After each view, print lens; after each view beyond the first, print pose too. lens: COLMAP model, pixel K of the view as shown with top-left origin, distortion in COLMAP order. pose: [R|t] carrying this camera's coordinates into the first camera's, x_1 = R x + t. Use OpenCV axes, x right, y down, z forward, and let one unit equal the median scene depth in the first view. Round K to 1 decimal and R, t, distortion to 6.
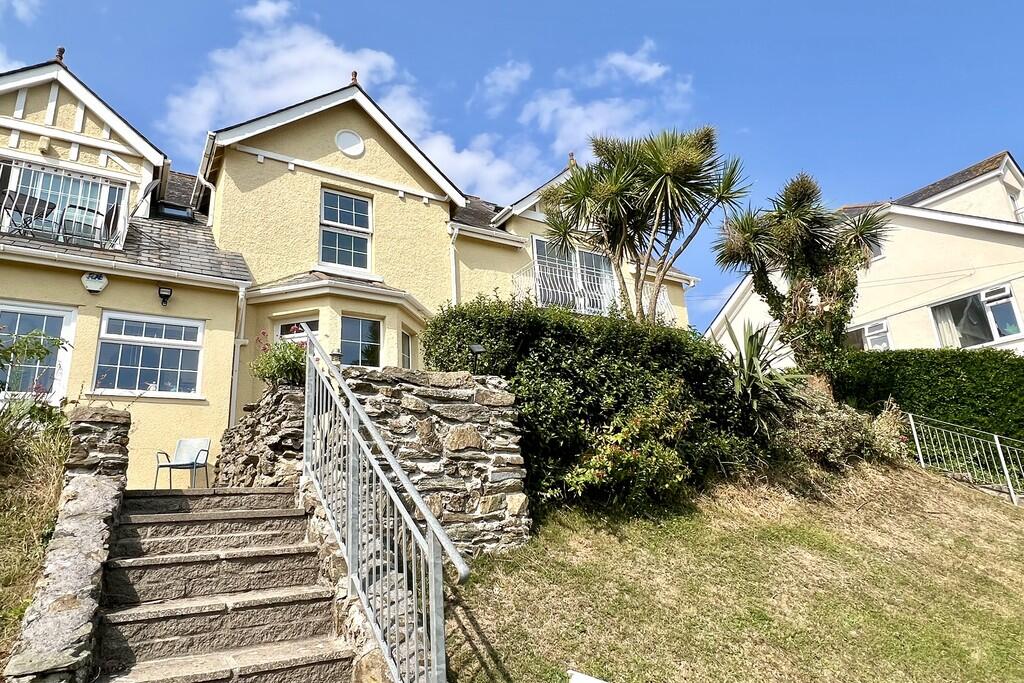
lens RADIAL K [[602.0, 0, 512.3], [0, 602.0, 339.4], [0, 0, 1]] dist [-0.000769, -0.001616]
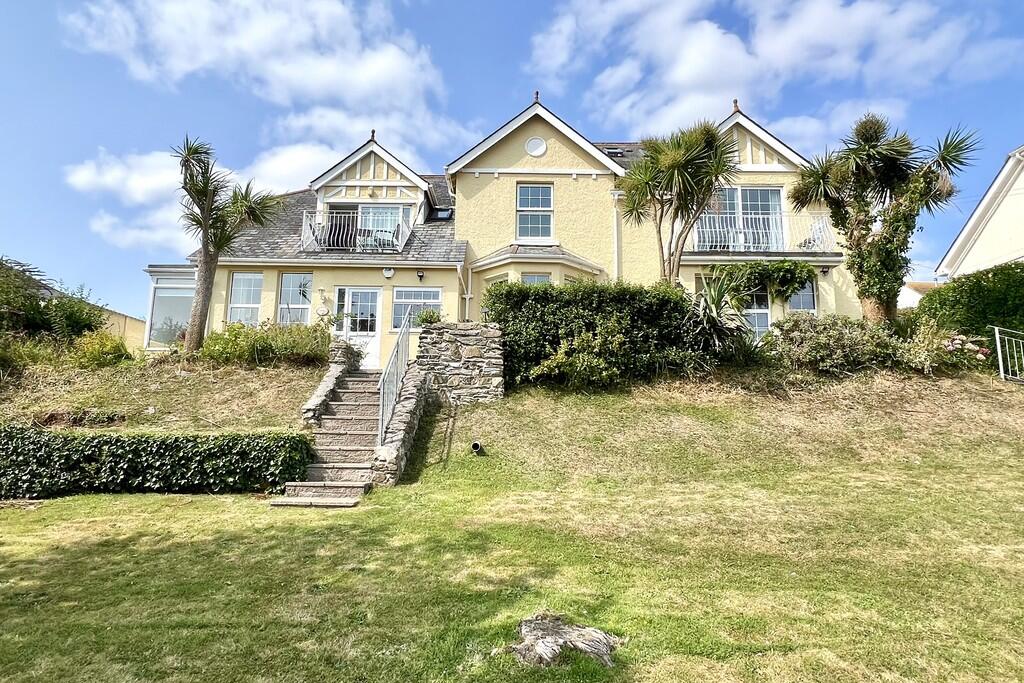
lens RADIAL K [[602.0, 0, 512.3], [0, 602.0, 339.4], [0, 0, 1]] dist [-0.000769, -0.001616]
pose [[0.842594, -0.018023, -0.538247, 0.535596], [0.091618, 0.989668, 0.110285, -0.049654], [0.530699, -0.142239, 0.835540, -0.333770]]
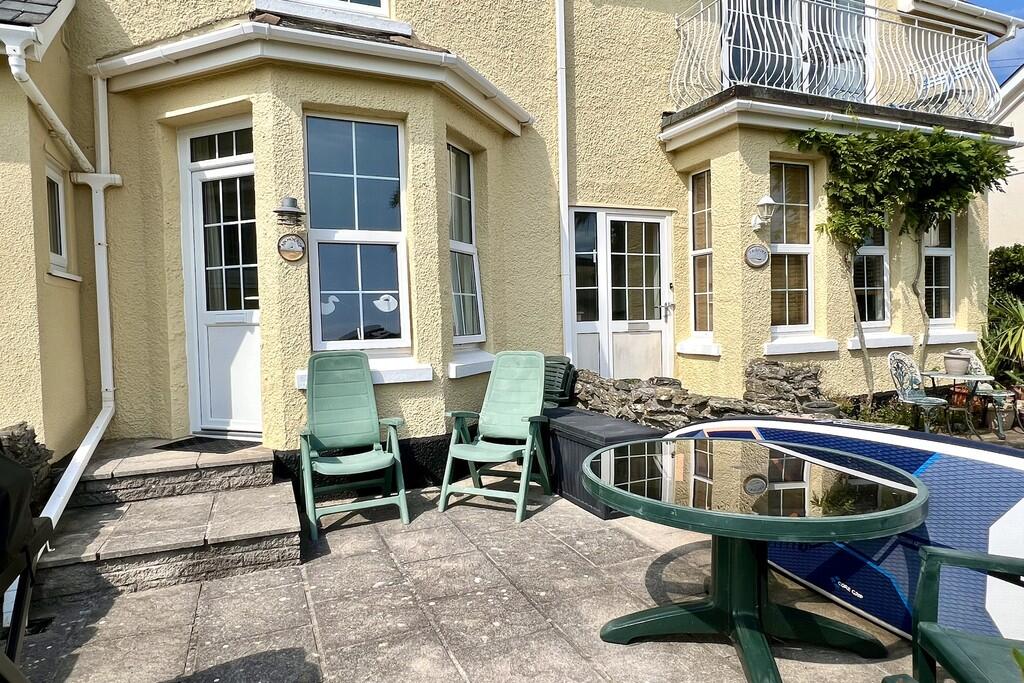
lens RADIAL K [[602.0, 0, 512.3], [0, 602.0, 339.4], [0, 0, 1]] dist [-0.000769, -0.001616]
pose [[0.985478, 0.041408, -0.164676, -0.057662], [0.014602, 0.945552, 0.325145, -0.025602], [0.169173, -0.322828, 0.931216, 0.580896]]
